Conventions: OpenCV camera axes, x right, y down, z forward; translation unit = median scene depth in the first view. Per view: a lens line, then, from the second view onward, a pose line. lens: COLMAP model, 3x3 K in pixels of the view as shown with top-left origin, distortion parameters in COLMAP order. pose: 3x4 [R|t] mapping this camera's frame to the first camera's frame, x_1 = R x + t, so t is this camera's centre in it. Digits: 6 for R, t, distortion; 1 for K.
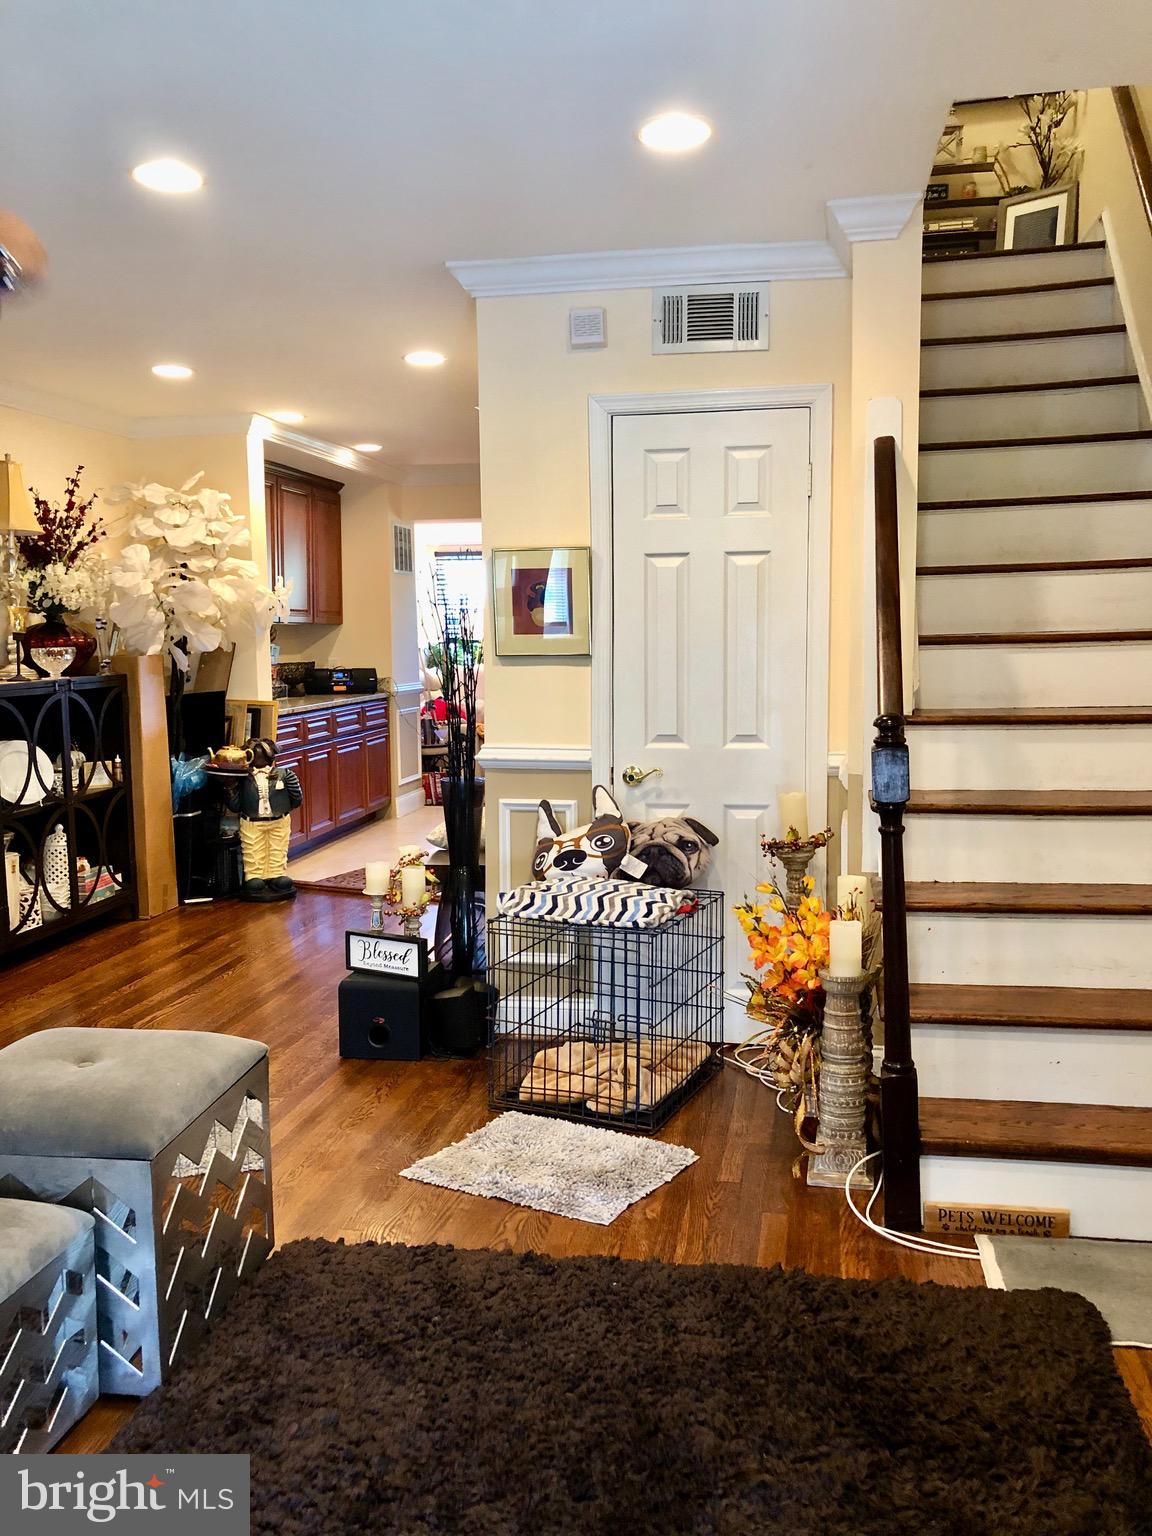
lens RADIAL K [[1250.0, 0, 576.0], [0, 1250.0, 768.0], [0, 0, 1]] dist [0.093998, -0.114868]
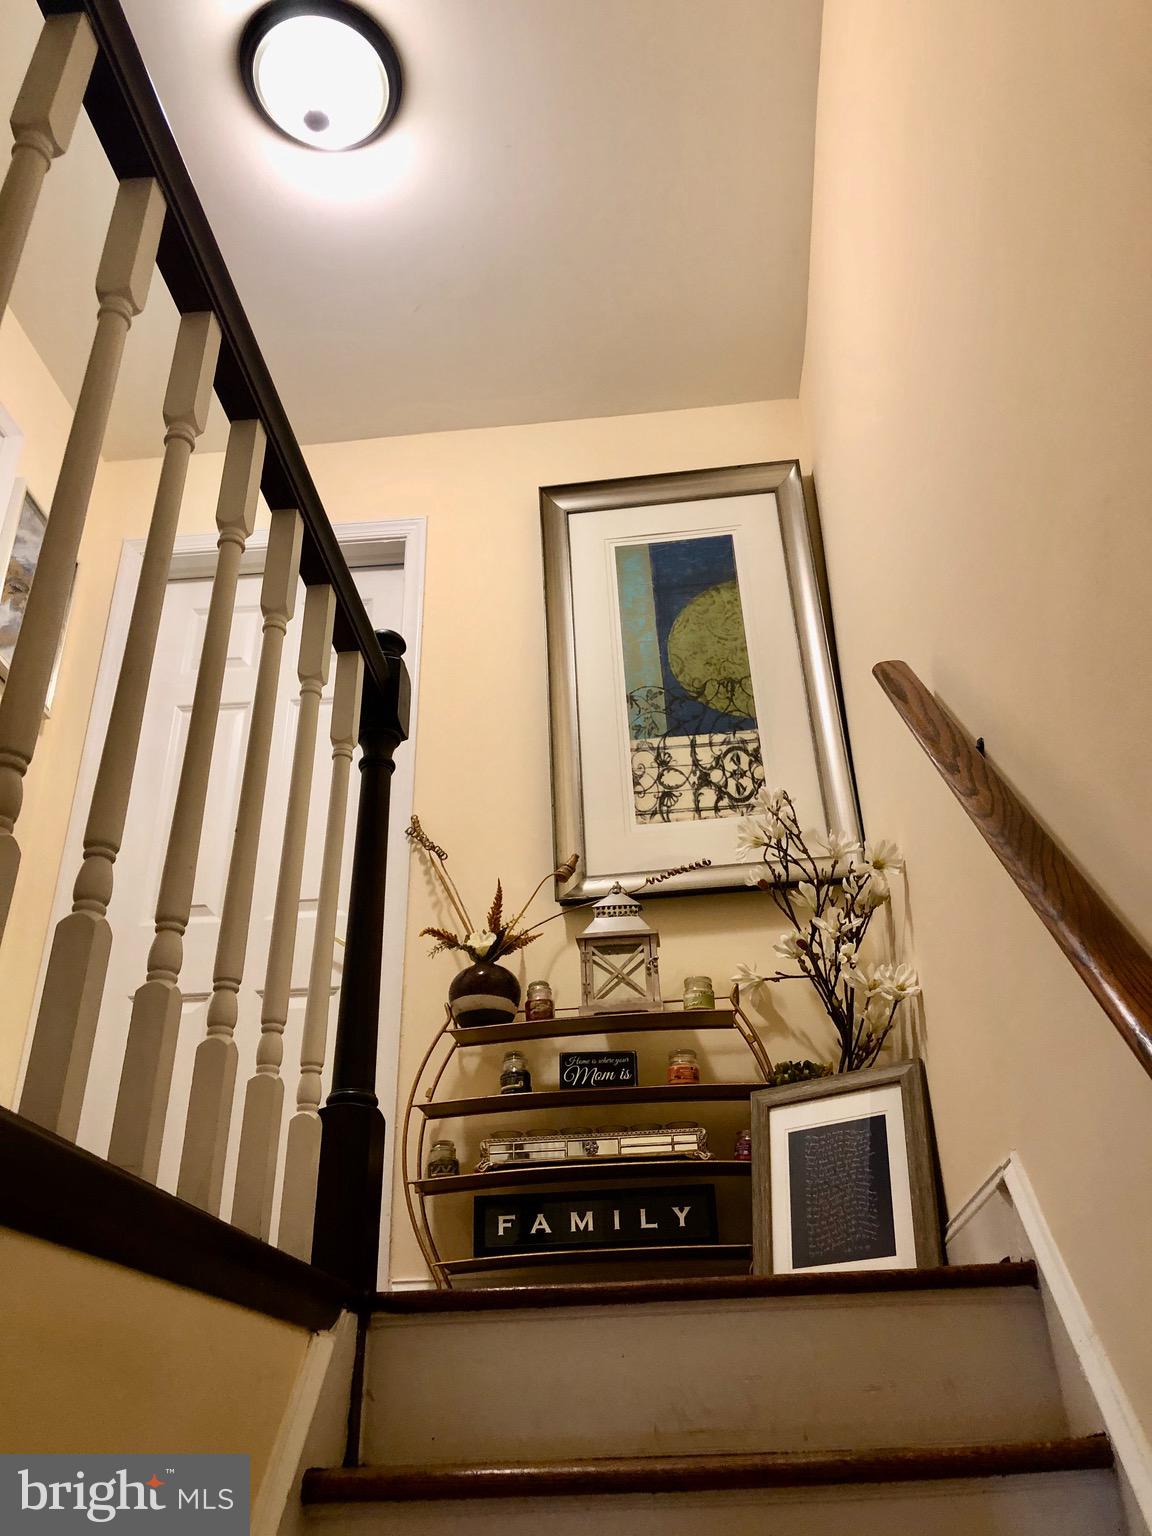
lens RADIAL K [[1250.0, 0, 576.0], [0, 1250.0, 768.0], [0, 0, 1]] dist [0.093998, -0.114868]
pose [[0.997079, 0.035971, 0.067378, 0.241944], [0.009807, 0.814564, -0.579990, -0.290176], [-0.075746, 0.578957, 0.811832, 0.597512]]
